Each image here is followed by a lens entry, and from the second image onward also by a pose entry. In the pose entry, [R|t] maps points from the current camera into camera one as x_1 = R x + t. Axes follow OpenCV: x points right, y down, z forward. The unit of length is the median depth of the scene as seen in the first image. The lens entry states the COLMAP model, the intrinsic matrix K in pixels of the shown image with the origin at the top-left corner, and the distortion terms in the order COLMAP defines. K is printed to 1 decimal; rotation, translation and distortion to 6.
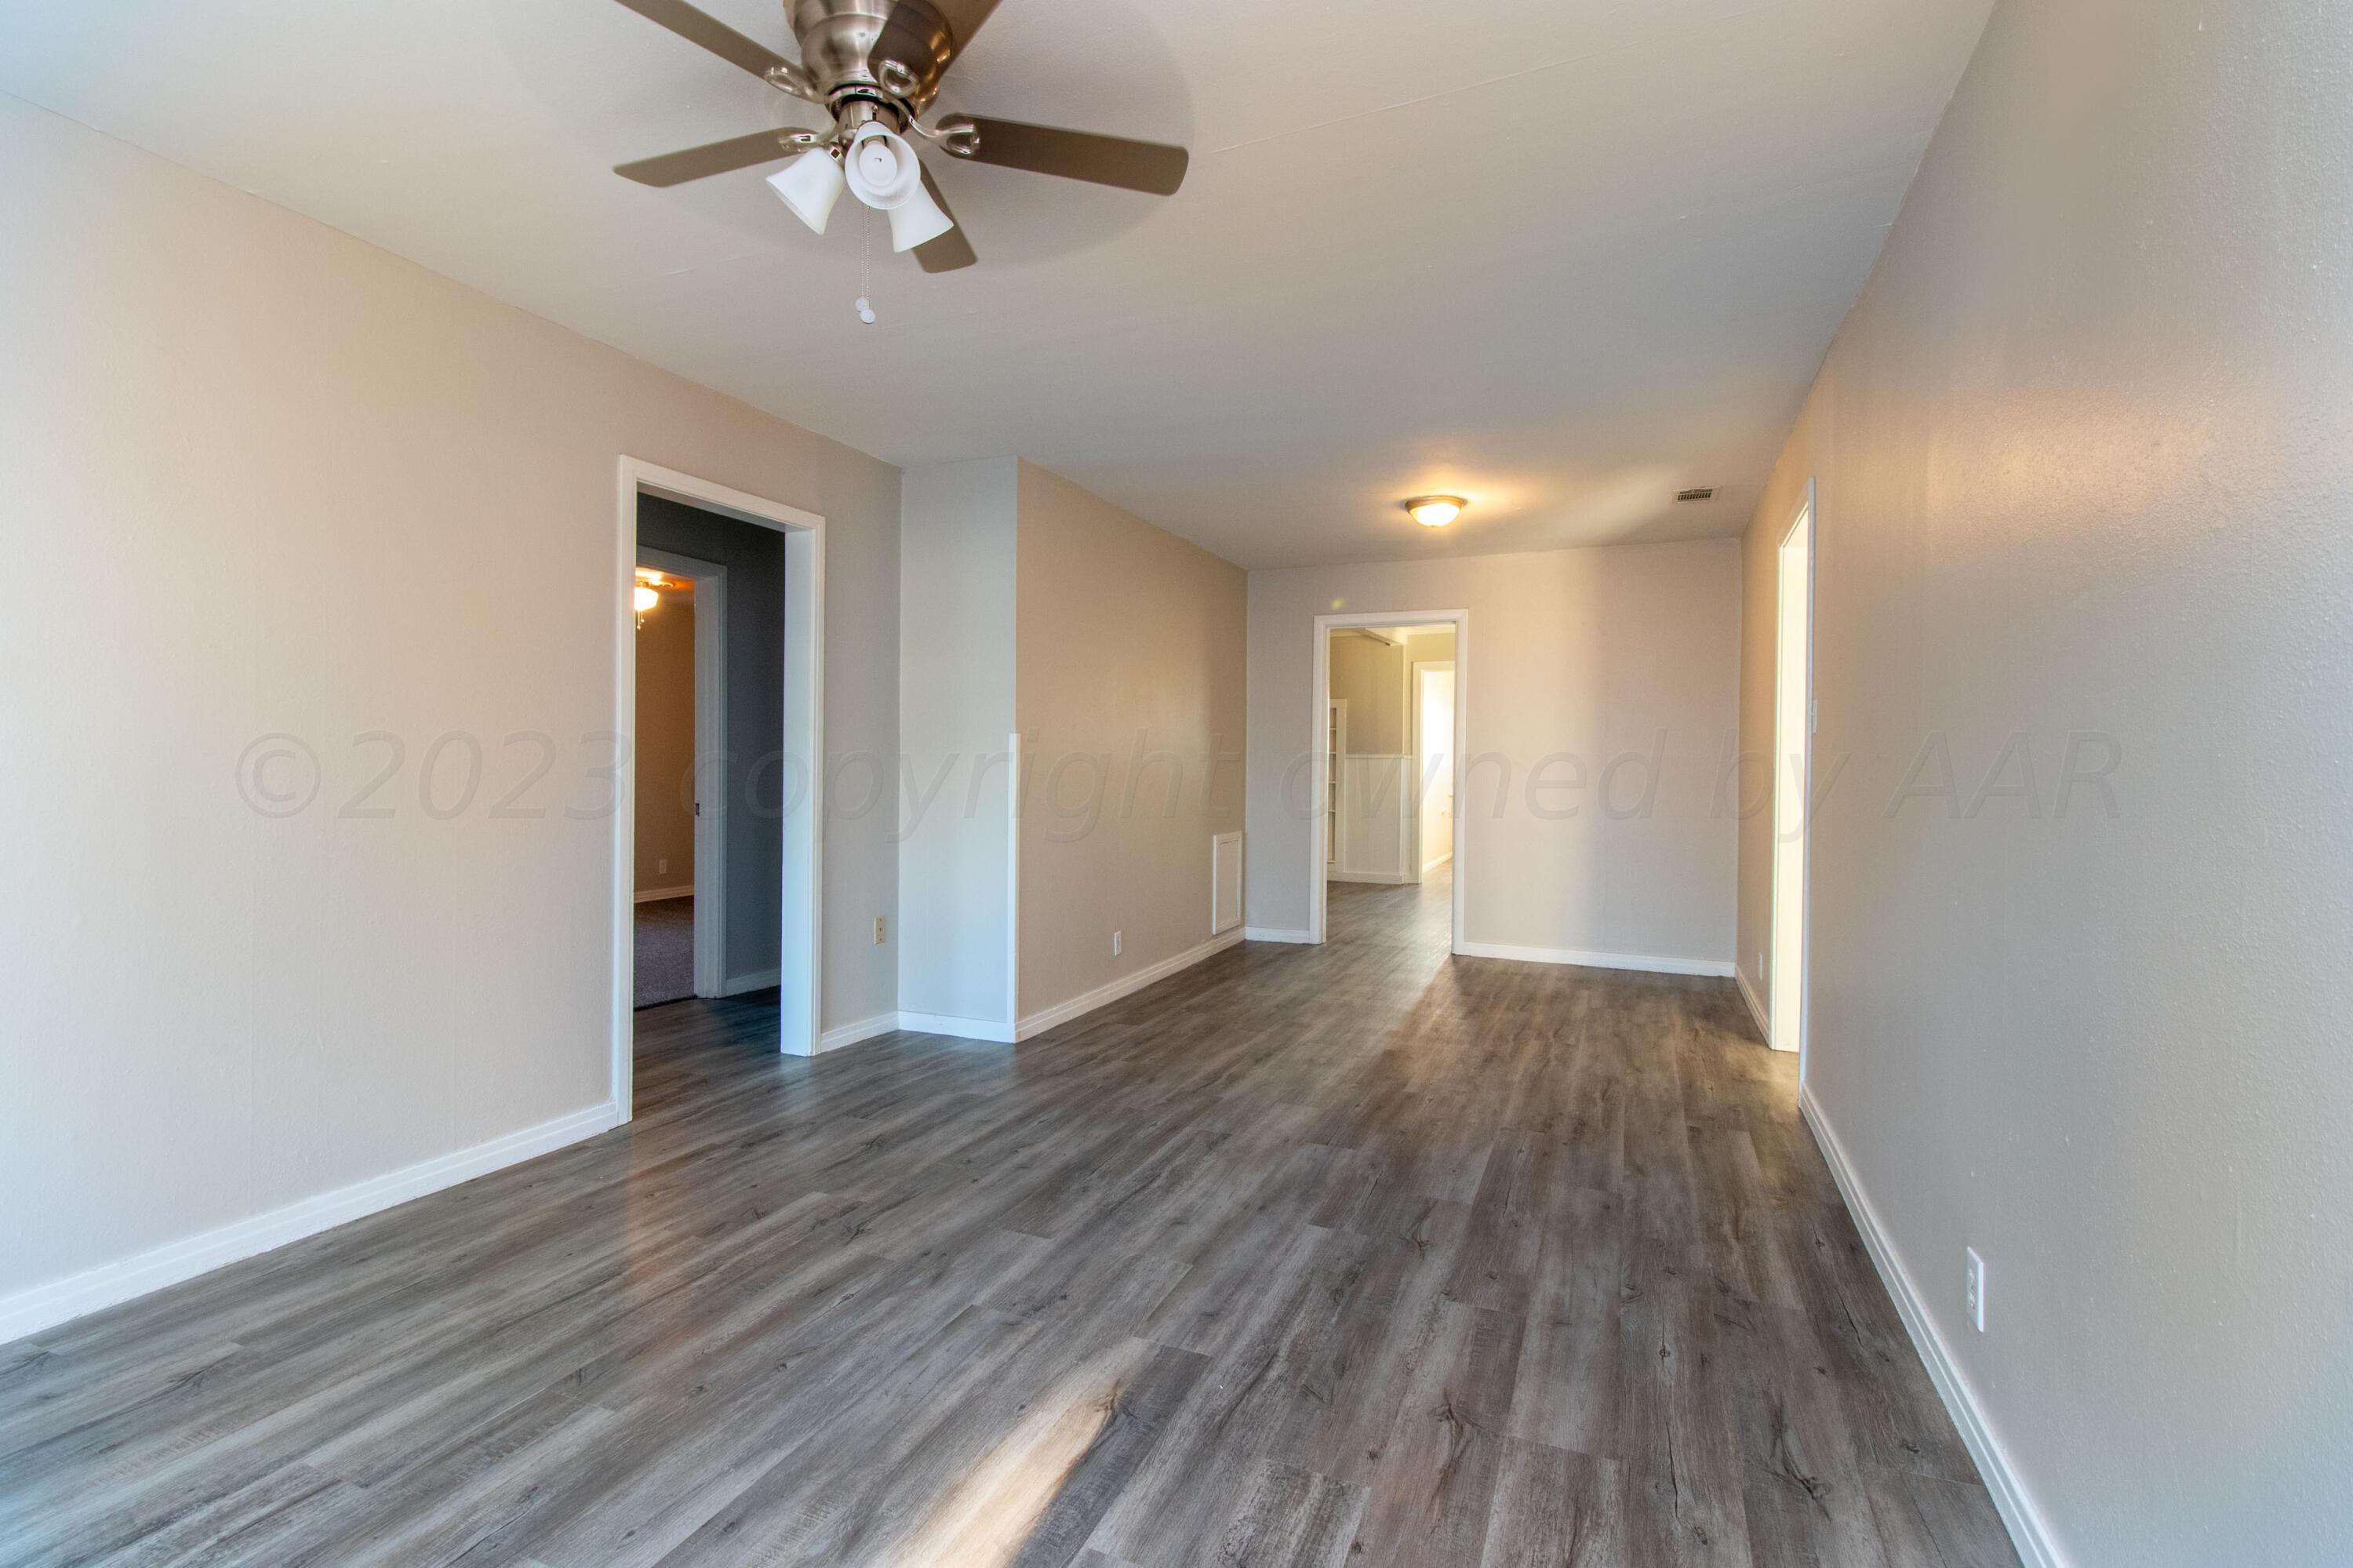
lens RADIAL K [[1070.8, 0, 1180.1], [0, 1070.8, 778.5], [0, 0, 1]] dist [0.002955, 0.000735]
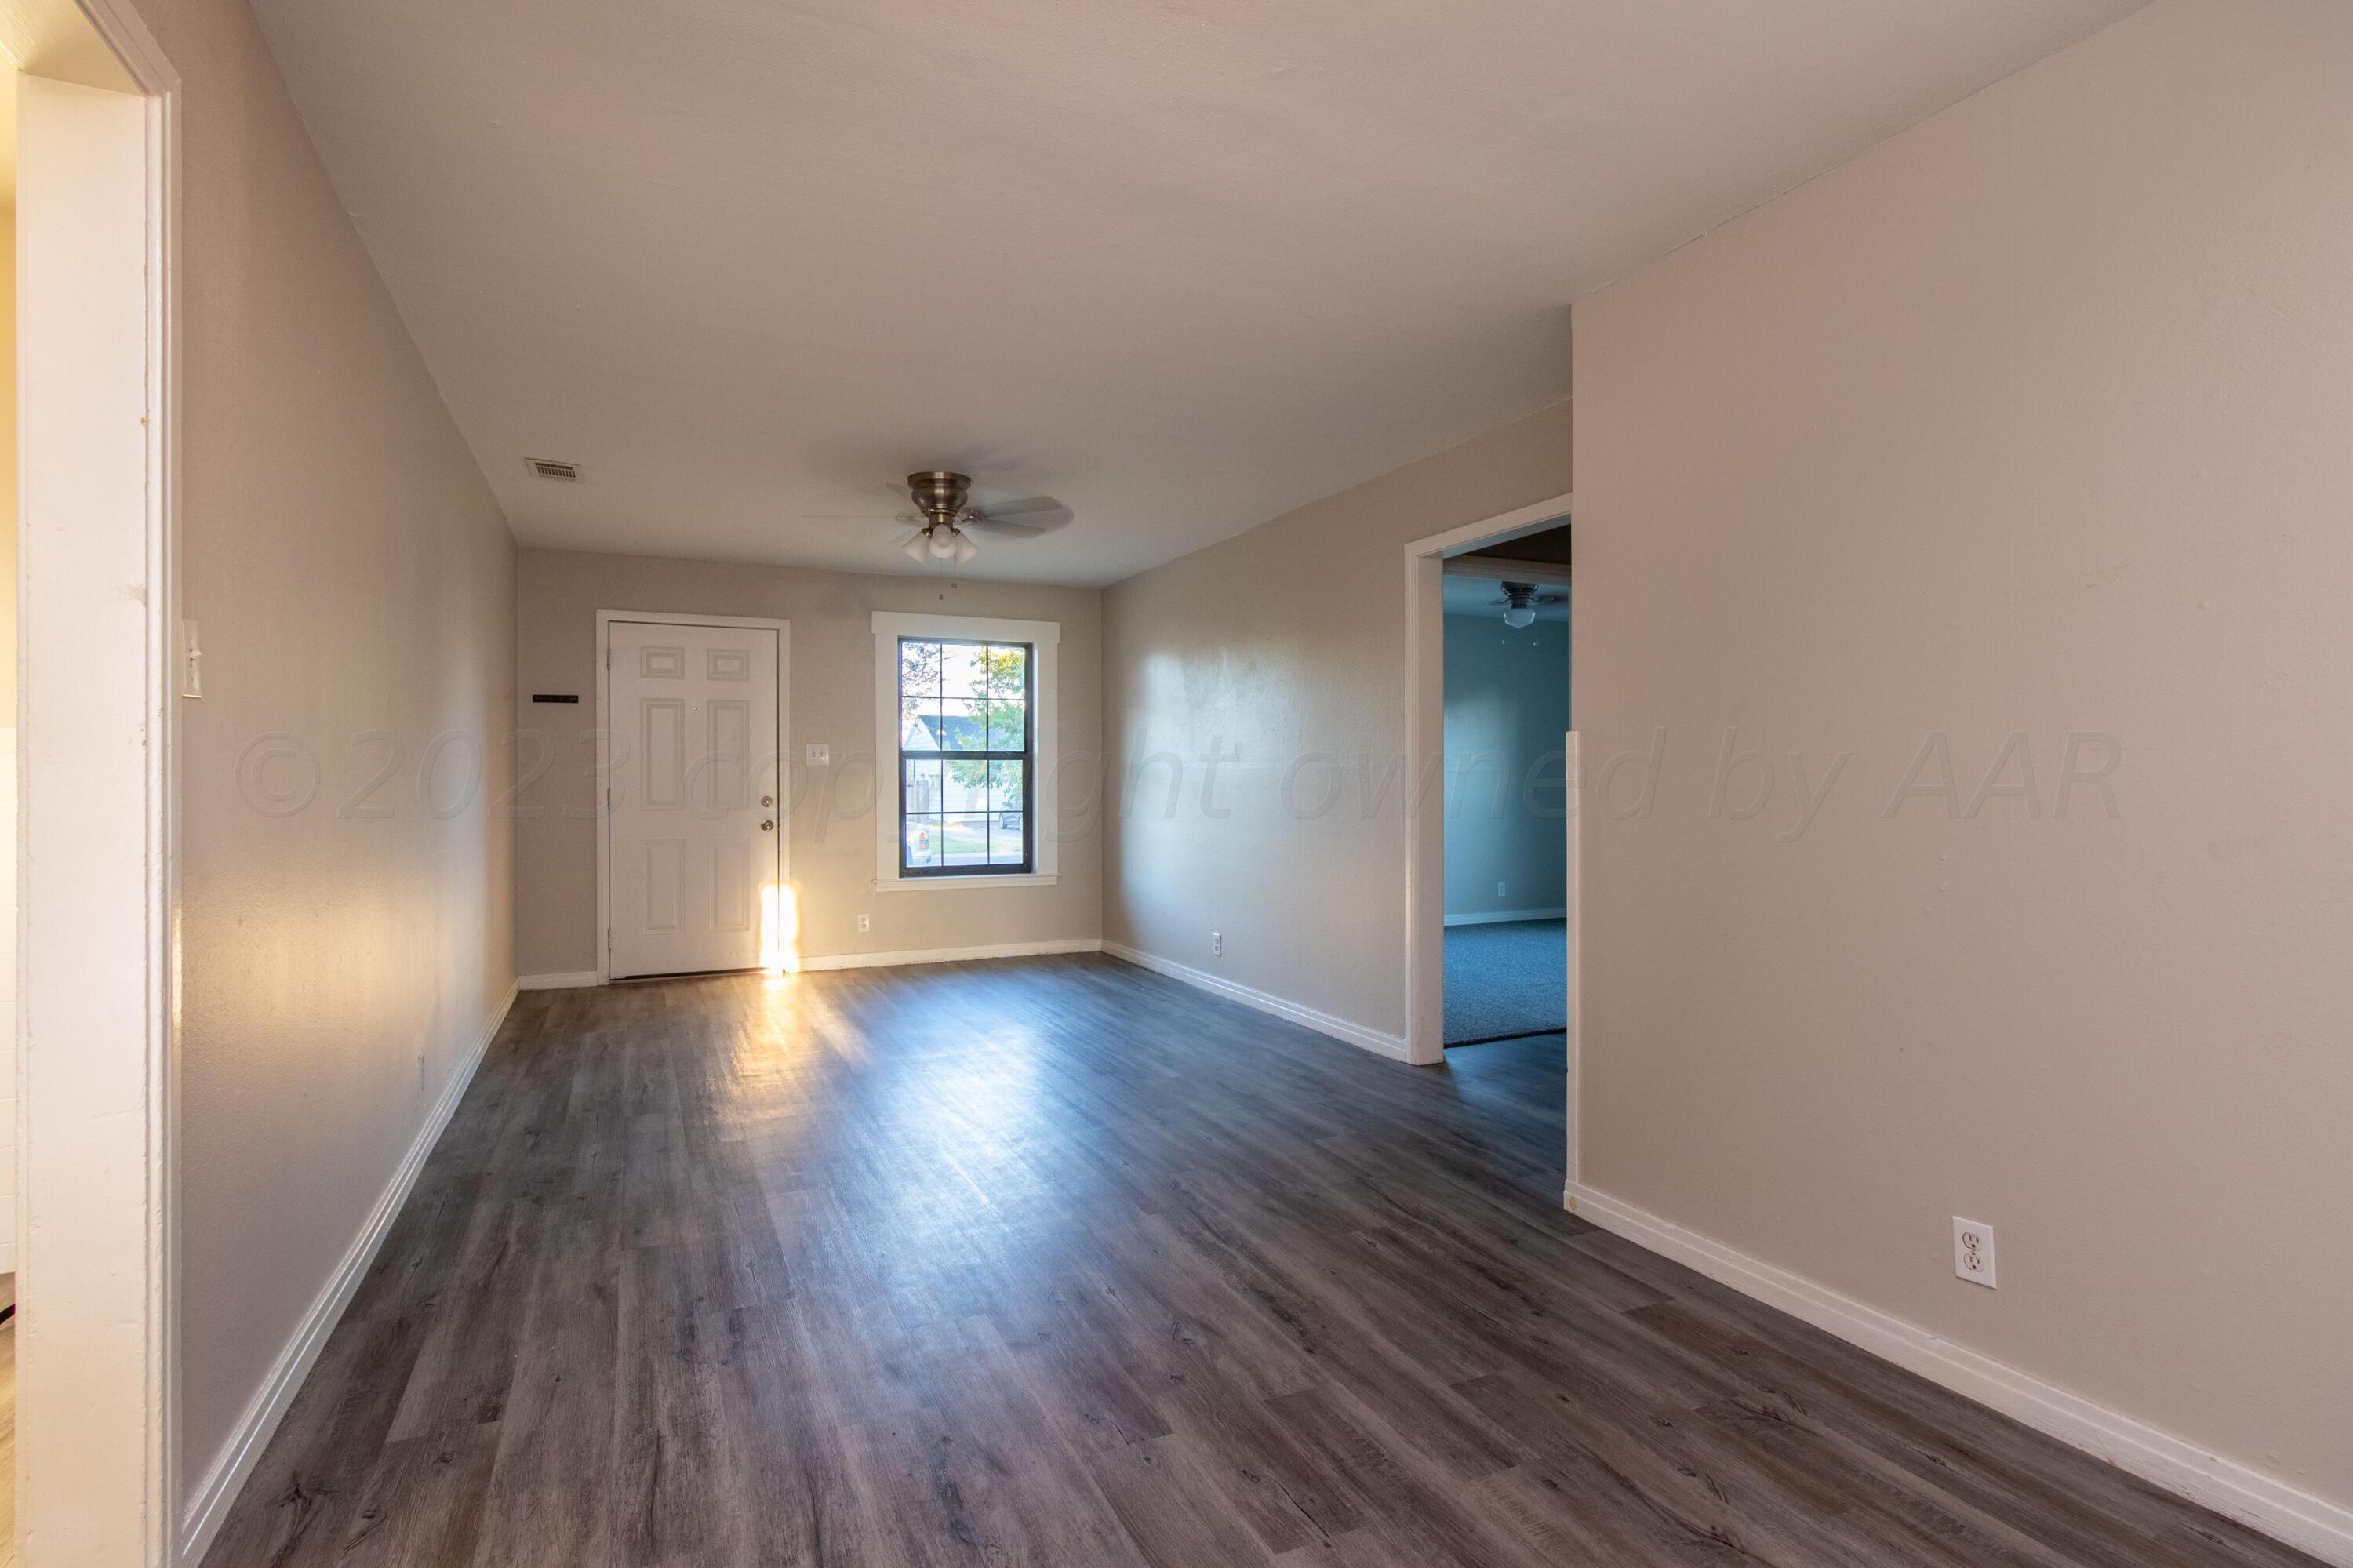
lens RADIAL K [[1070.8, 0, 1183.3], [0, 1070.8, 779.0], [0, 0, 1]] dist [0.002955, 0.000735]
pose [[-0.642858, -0.010138, -0.765918, 0.788917], [-0.013198, 0.999911, -0.002157, -0.026734], [0.765871, 0.008722, -0.642935, 1.903896]]
